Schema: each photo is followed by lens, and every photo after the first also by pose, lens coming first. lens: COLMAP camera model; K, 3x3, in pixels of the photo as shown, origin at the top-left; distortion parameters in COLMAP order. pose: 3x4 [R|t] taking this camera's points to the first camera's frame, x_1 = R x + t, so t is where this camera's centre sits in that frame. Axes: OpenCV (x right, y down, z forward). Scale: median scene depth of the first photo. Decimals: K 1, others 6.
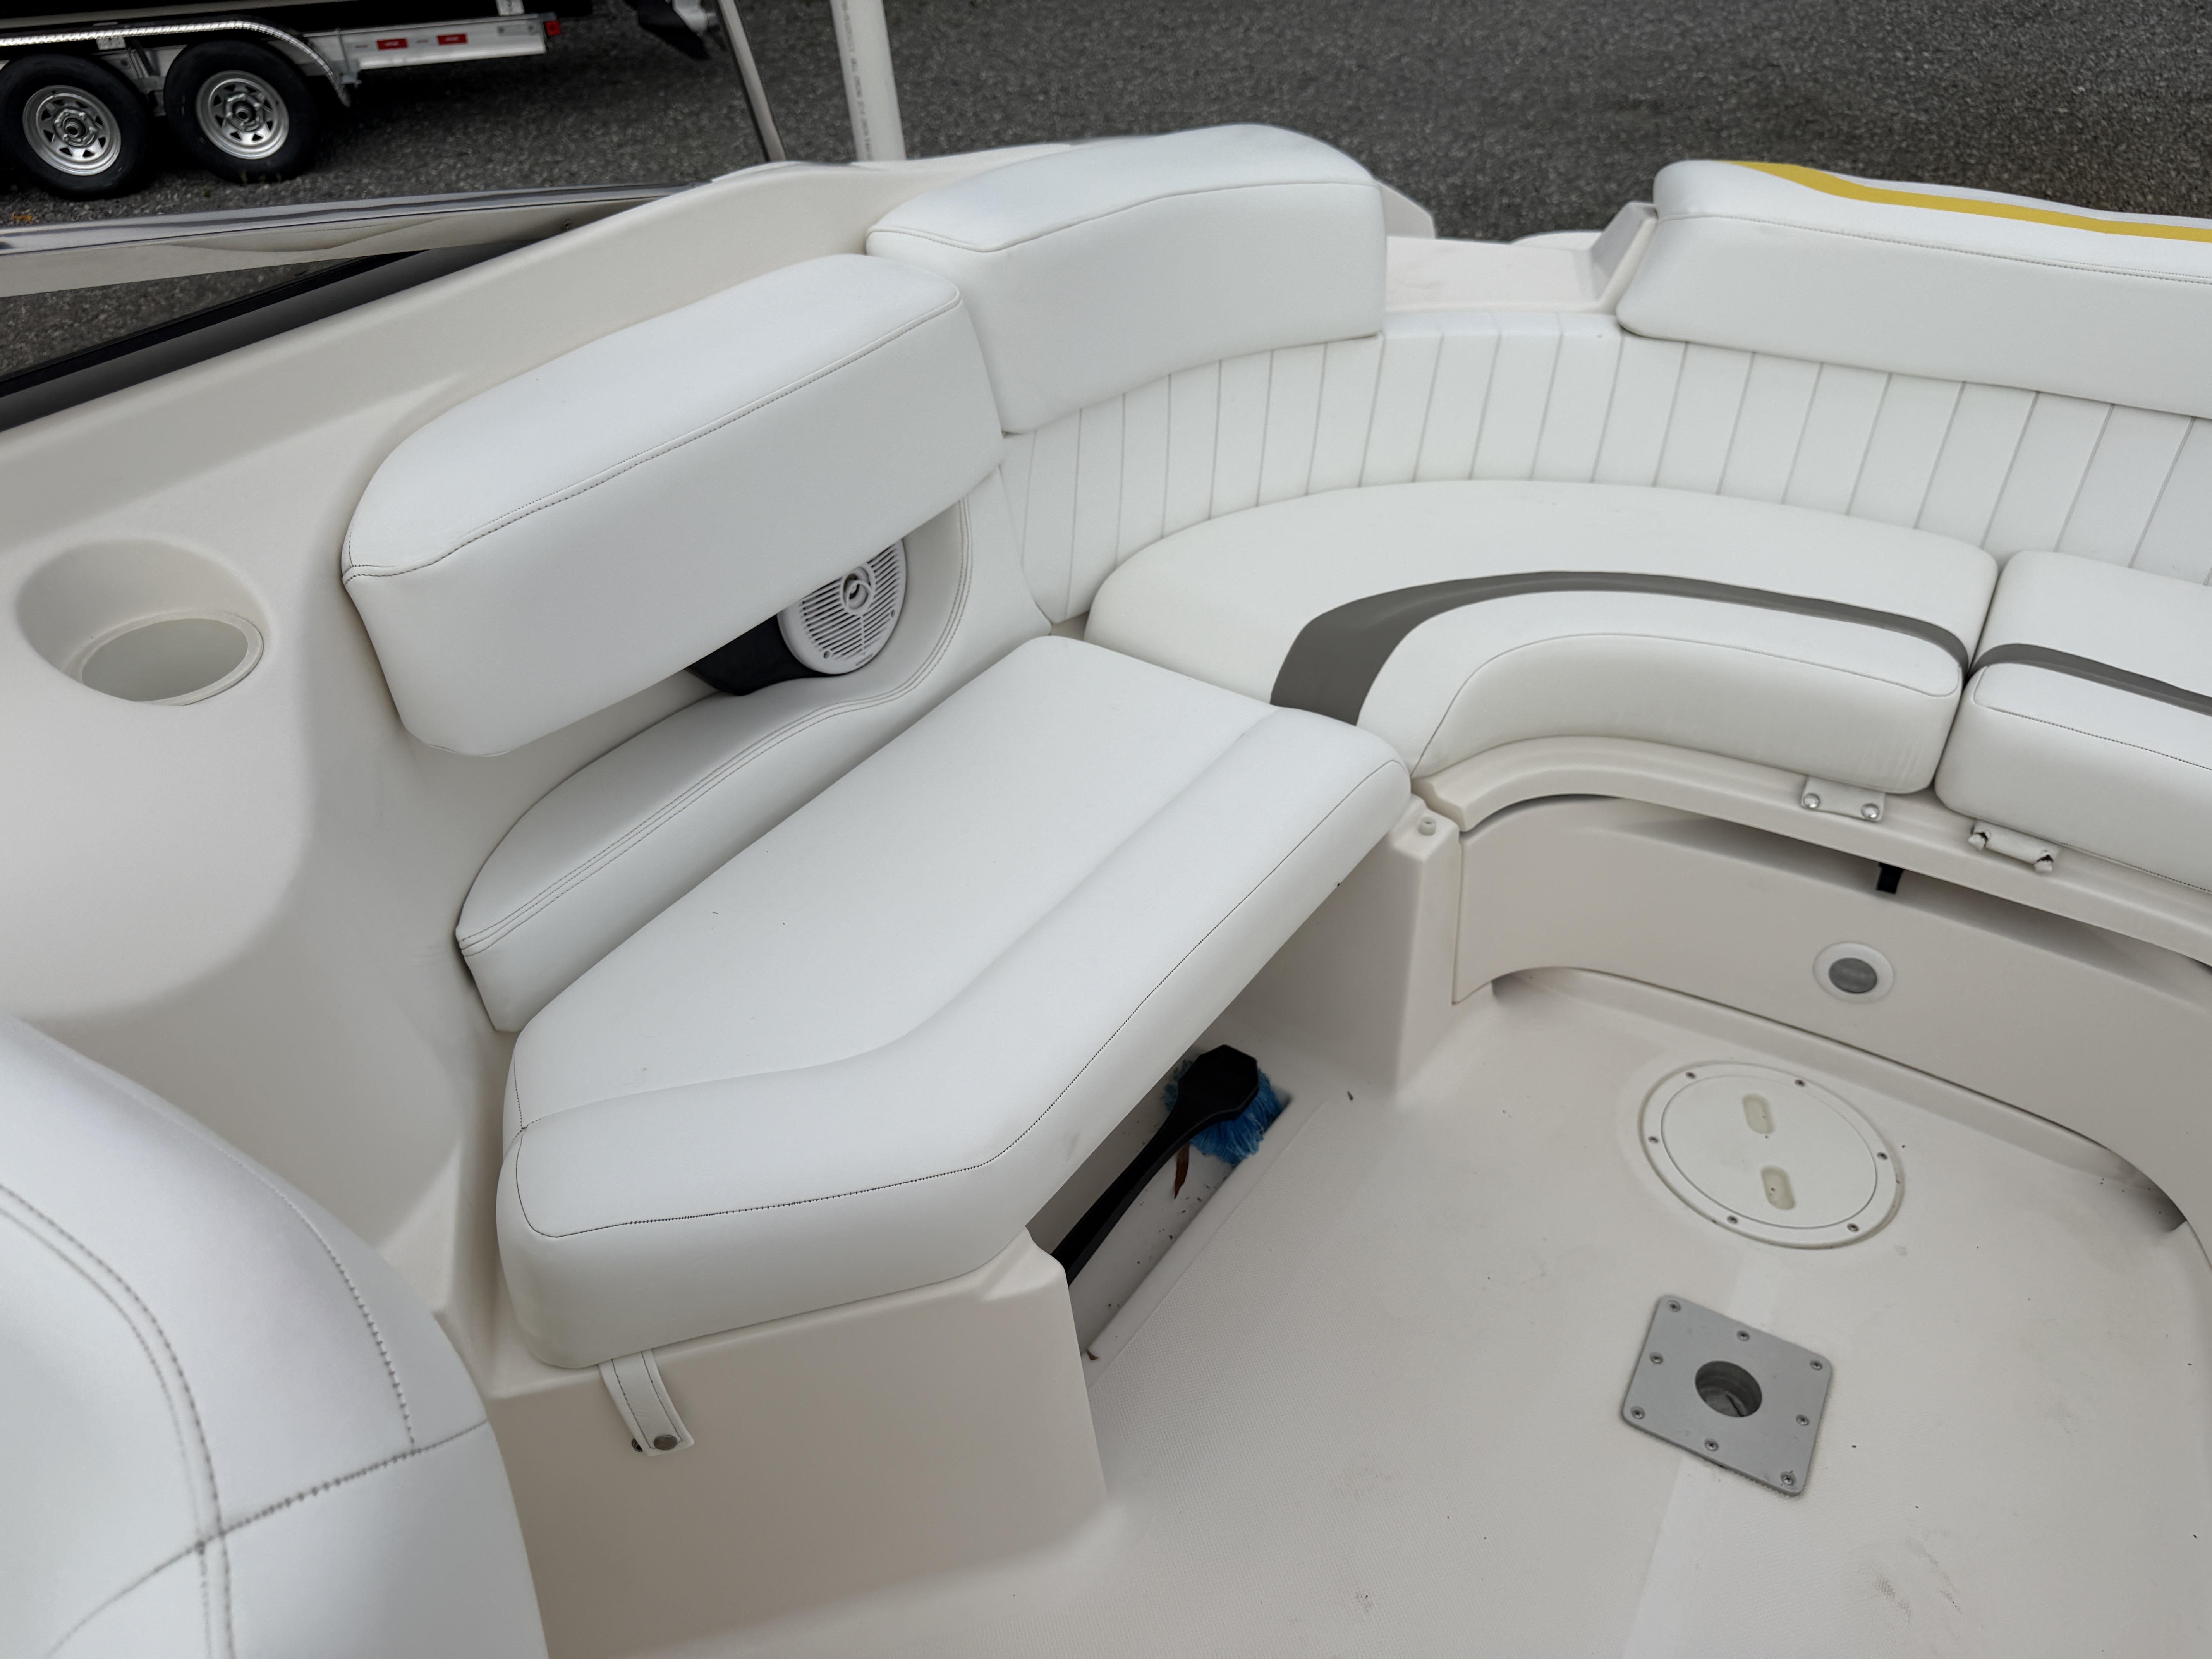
lens RADIAL K [[1593.1, 0, 1102.8], [0, 1593.1, 841.3], [0, 0, 1]] dist [0.054191, -0.098845]
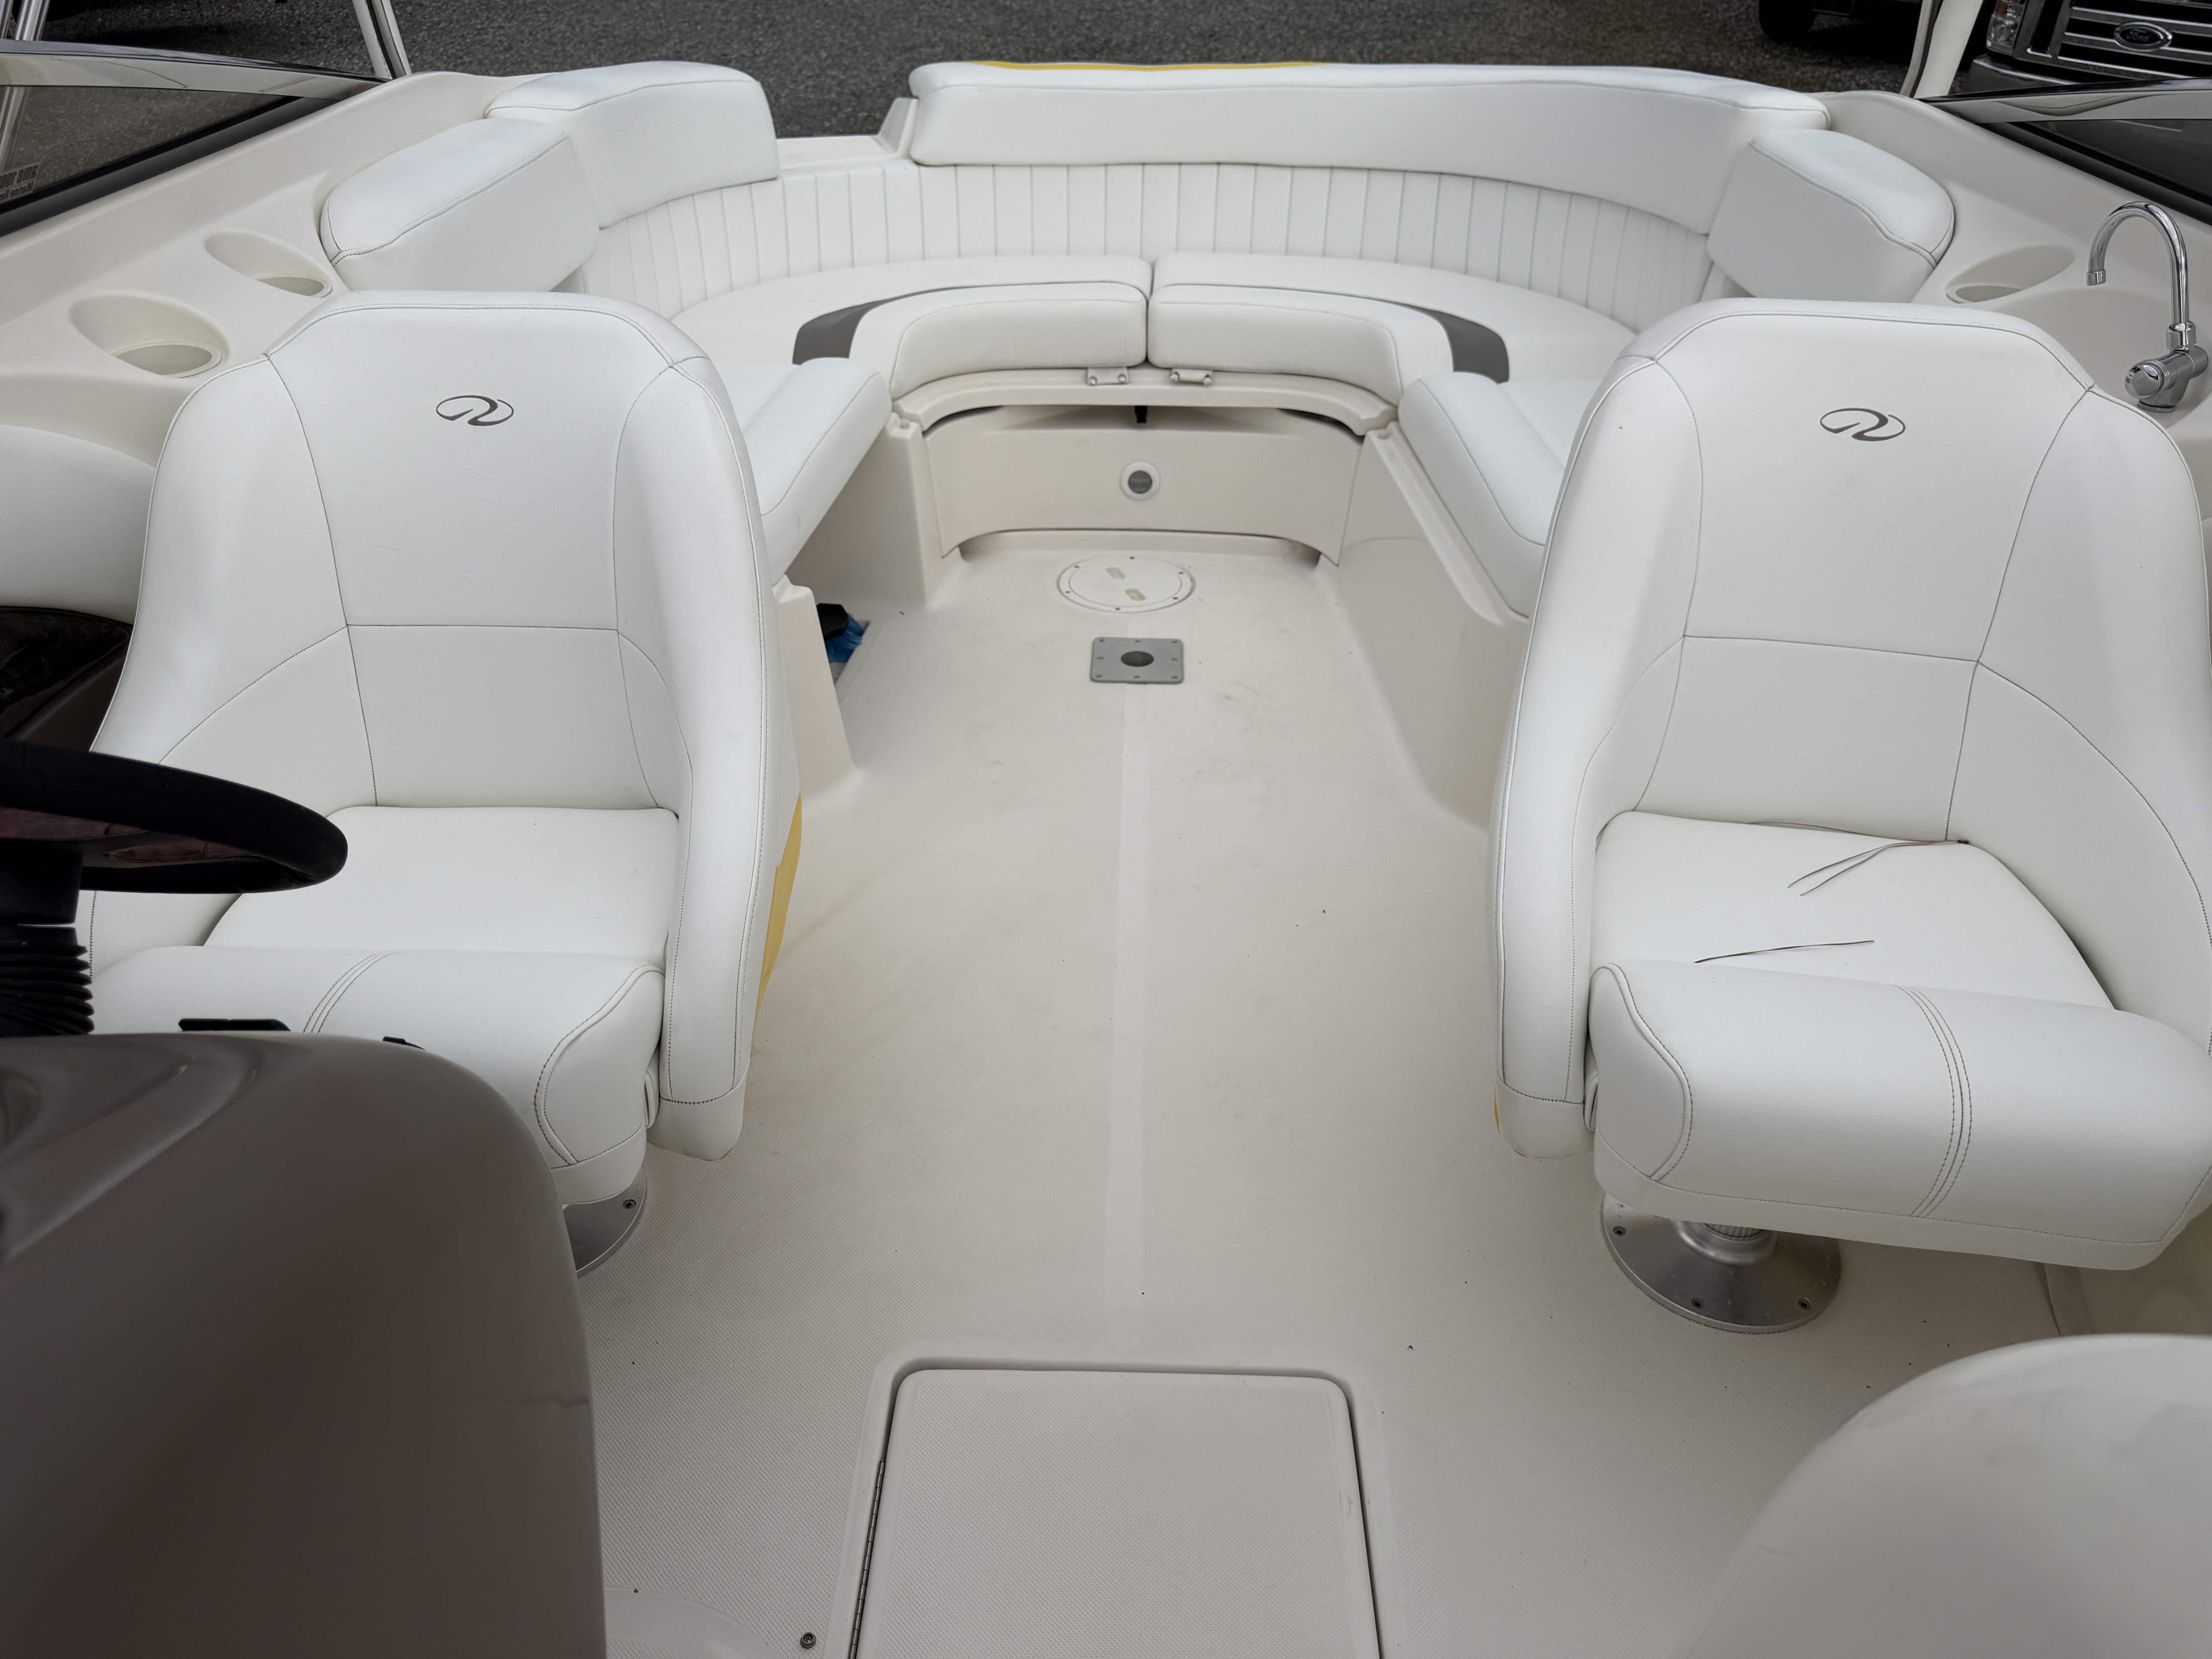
lens RADIAL K [[1580.5, 0, 1102.7], [0, 1580.5, 849.9], [0, 0, 1]] dist [0.100996, -0.133575]
pose [[0.885476, -0.259105, 0.385742, -0.397082], [0.278146, 0.960516, 0.006696, 0.485883], [-0.372247, 0.101363, 0.922582, -0.645227]]
